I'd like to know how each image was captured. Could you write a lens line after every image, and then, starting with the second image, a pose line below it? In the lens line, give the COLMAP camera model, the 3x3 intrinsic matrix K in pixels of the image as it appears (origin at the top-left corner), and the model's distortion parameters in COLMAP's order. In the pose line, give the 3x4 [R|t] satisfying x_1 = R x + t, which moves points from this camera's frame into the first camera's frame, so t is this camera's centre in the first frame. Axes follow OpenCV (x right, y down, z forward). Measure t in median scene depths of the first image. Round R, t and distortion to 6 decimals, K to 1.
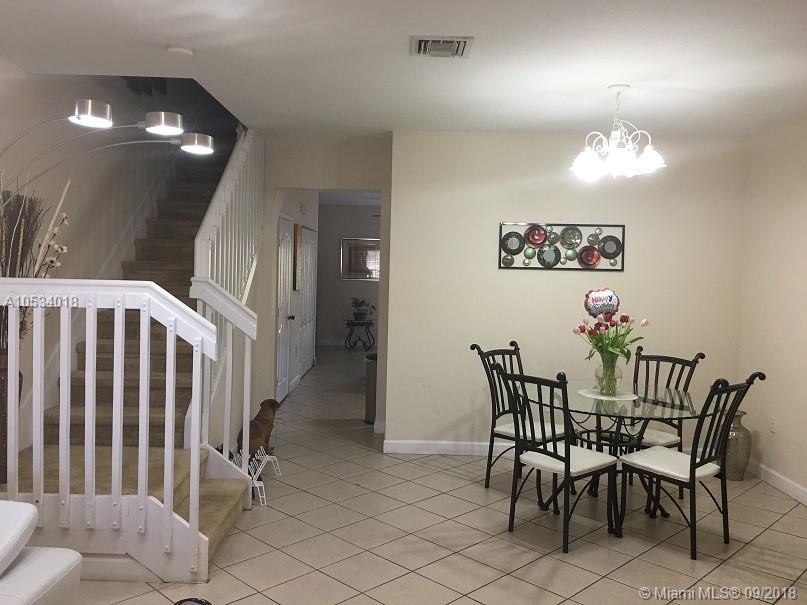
lens RADIAL K [[686.2, 0, 403.5], [0, 686.2, 302.5], [0, 0, 1]] dist [0.071088, -0.082559]
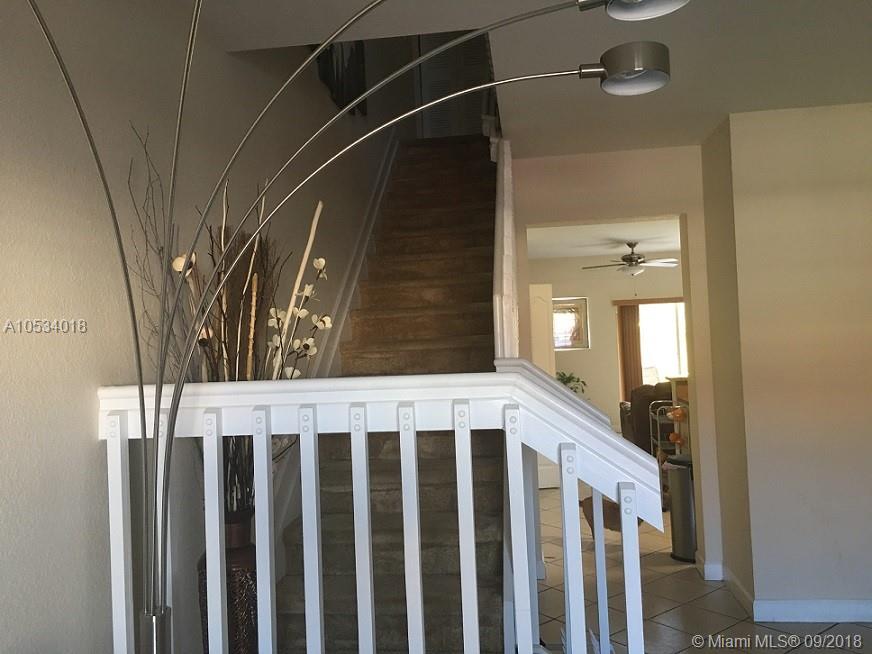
lens RADIAL K [[741.5, 0, 436.0], [0, 741.5, 327.0], [0, 0, 1]] dist [0.071088, -0.082559]
pose [[0.987612, -0.070952, -0.139960, -0.203413], [0.061427, 0.995566, -0.071247, -0.016408], [0.144395, 0.061767, 0.987591, 0.270923]]
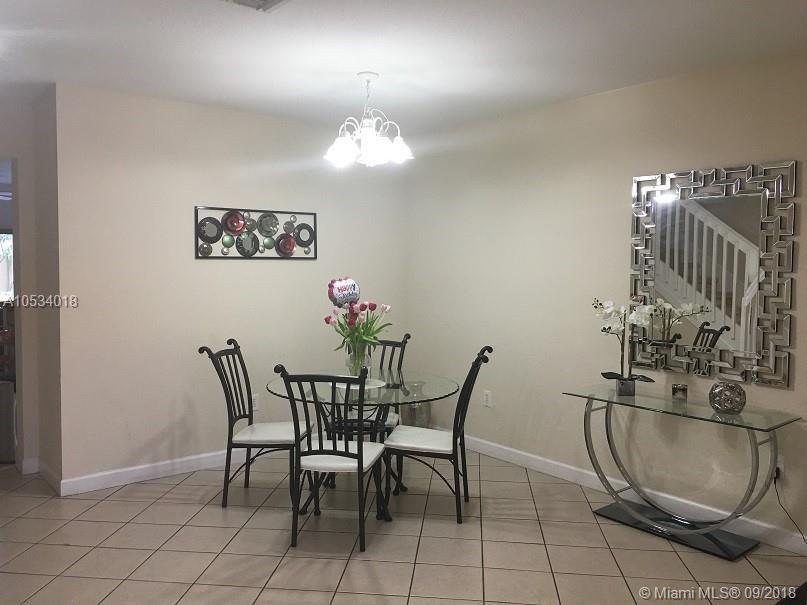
lens RADIAL K [[686.2, 0, 403.5], [0, 686.2, 302.5], [0, 0, 1]] dist [0.071088, -0.082559]
pose [[0.783582, -0.057799, 0.618594, -0.204937], [0.045604, 0.998328, 0.035512, -0.012511], [-0.619612, 0.000383, 0.784908, 0.140310]]
